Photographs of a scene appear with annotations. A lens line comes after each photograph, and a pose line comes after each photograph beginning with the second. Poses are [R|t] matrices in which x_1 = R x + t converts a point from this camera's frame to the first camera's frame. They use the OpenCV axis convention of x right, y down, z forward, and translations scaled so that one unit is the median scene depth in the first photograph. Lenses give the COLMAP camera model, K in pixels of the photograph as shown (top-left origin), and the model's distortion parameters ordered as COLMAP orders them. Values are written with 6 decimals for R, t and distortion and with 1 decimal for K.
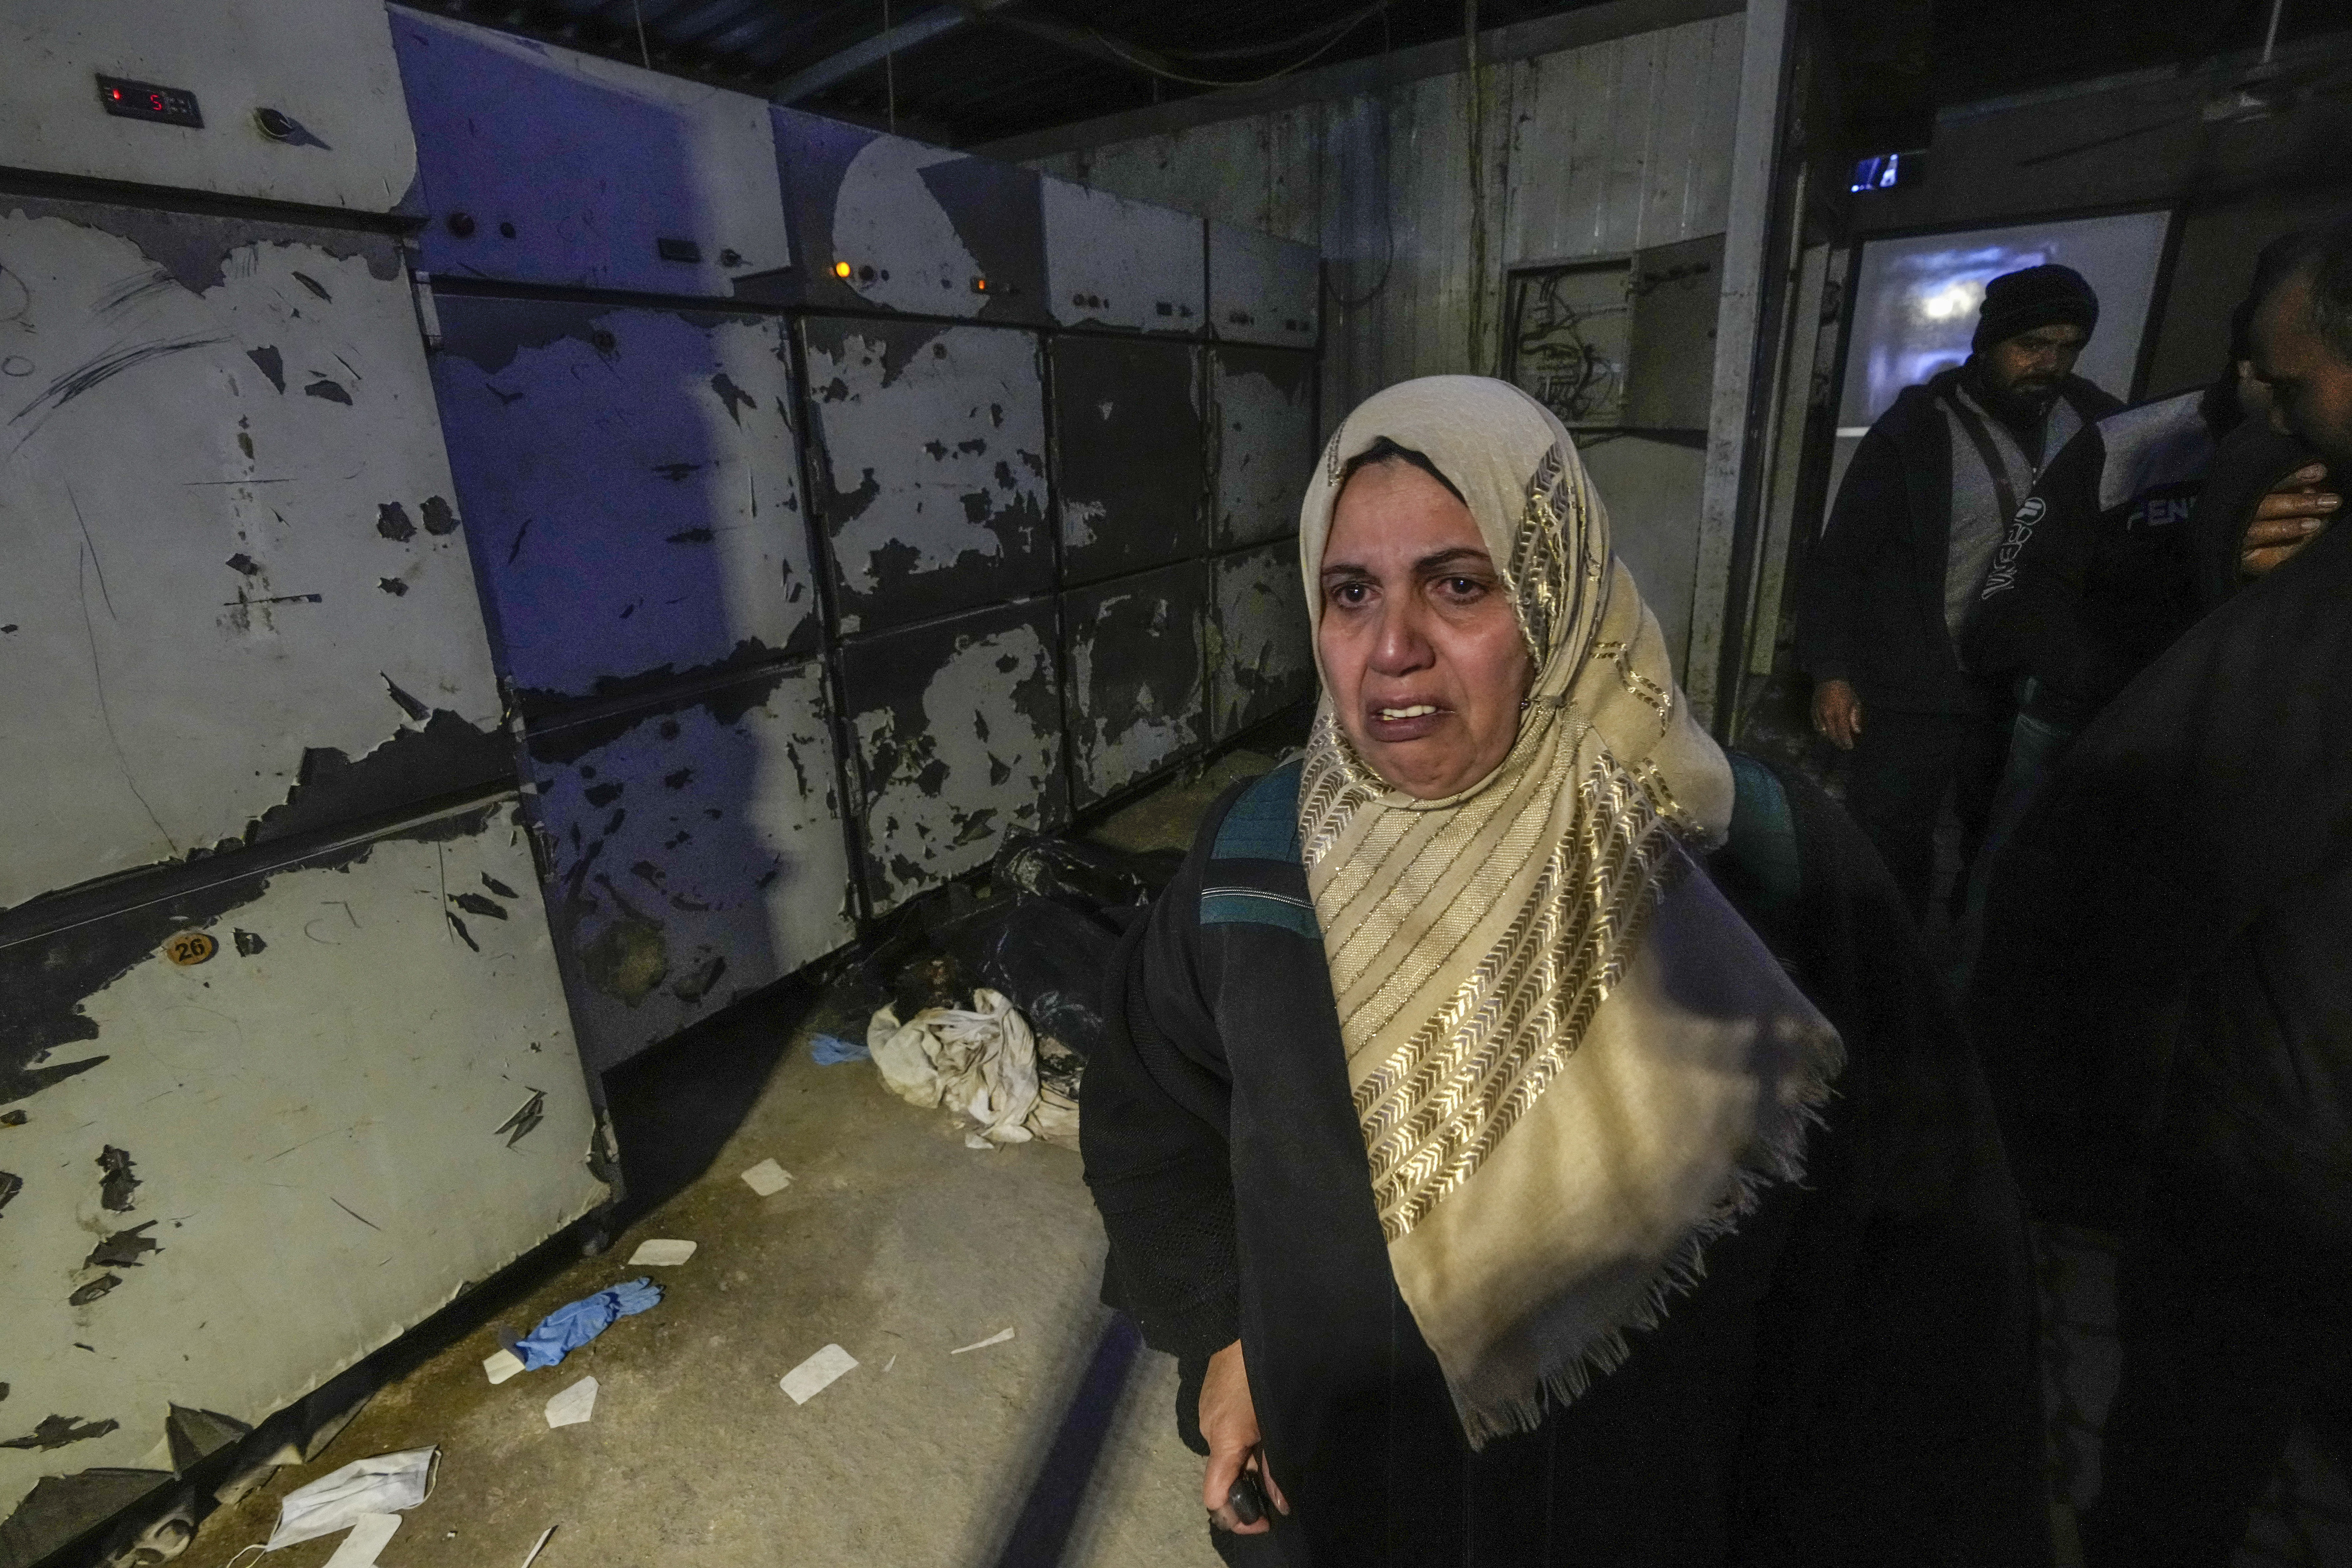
lens RADIAL K [[1078.8, 0, 1161.1], [0, 1078.8, 766.4], [0, 0, 1]] dist [-0.005788, 0.001380]
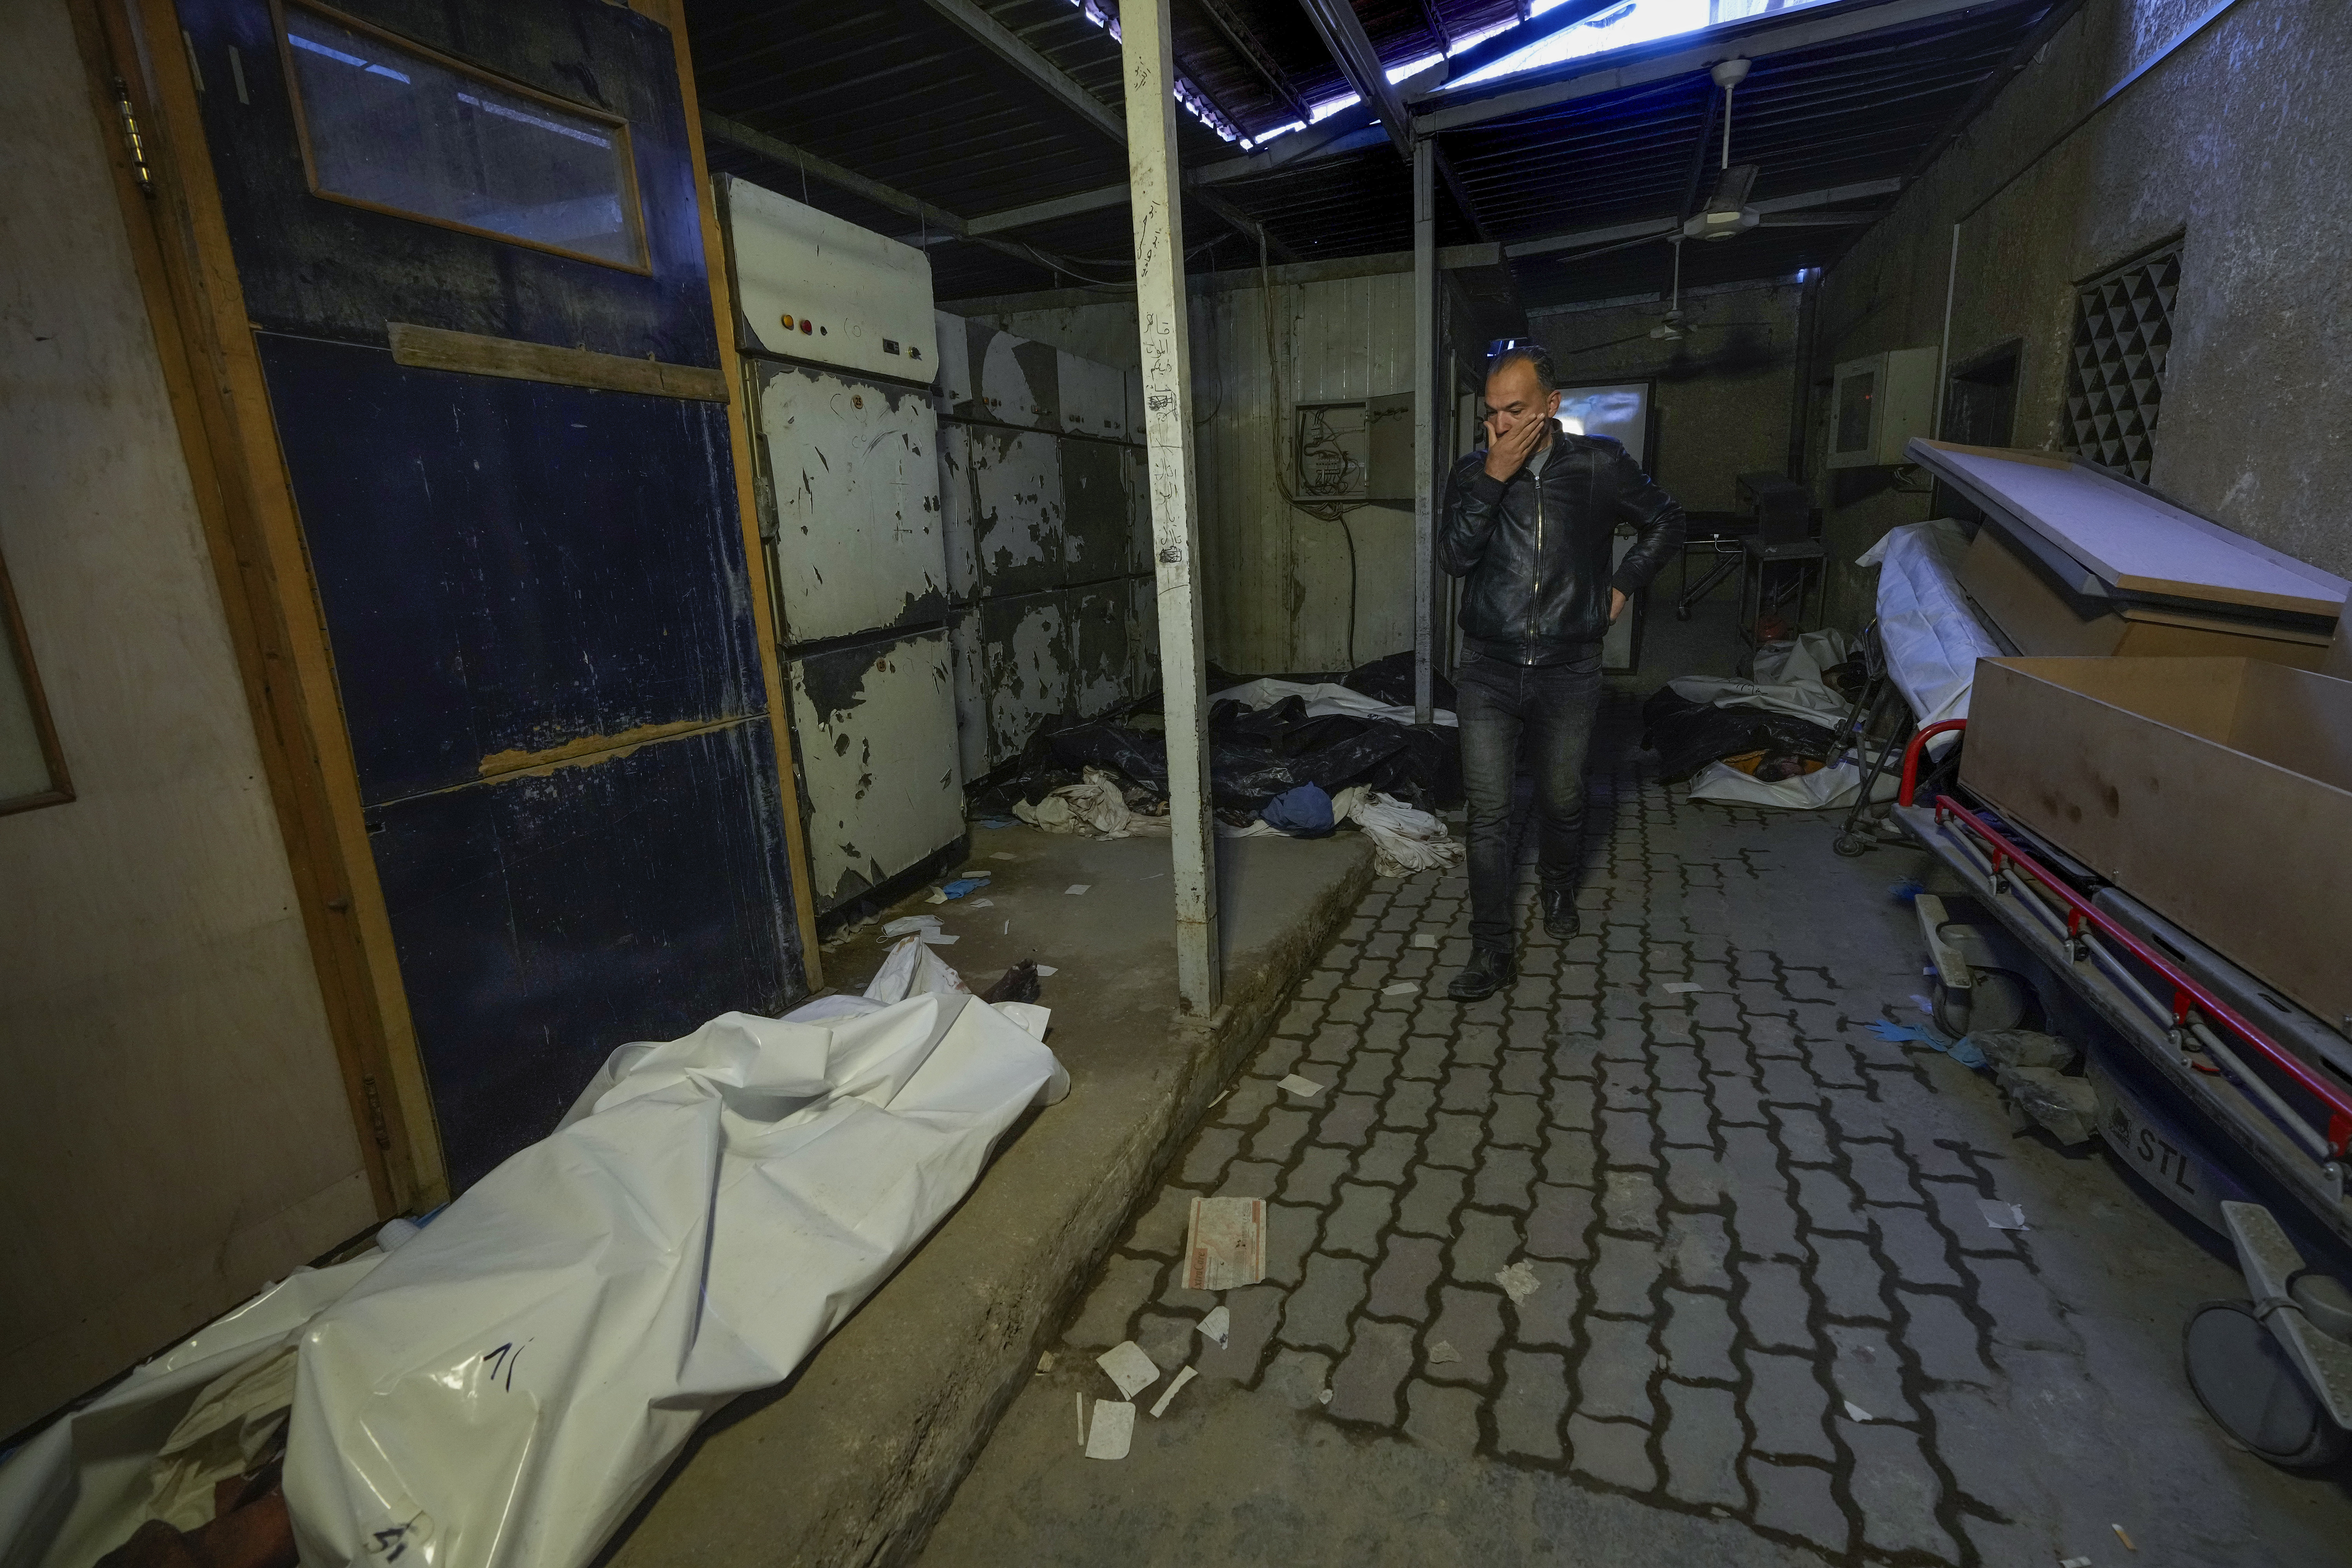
lens RADIAL K [[1078.8, 0, 1187.4], [0, 1078.8, 794.6], [0, 0, 1]] dist [-0.005788, 0.001380]
pose [[0.968948, -0.055604, 0.240932, -0.384118], [0.071705, 0.995704, -0.058579, 0.309644], [-0.236640, 0.074036, 0.968772, -0.737626]]
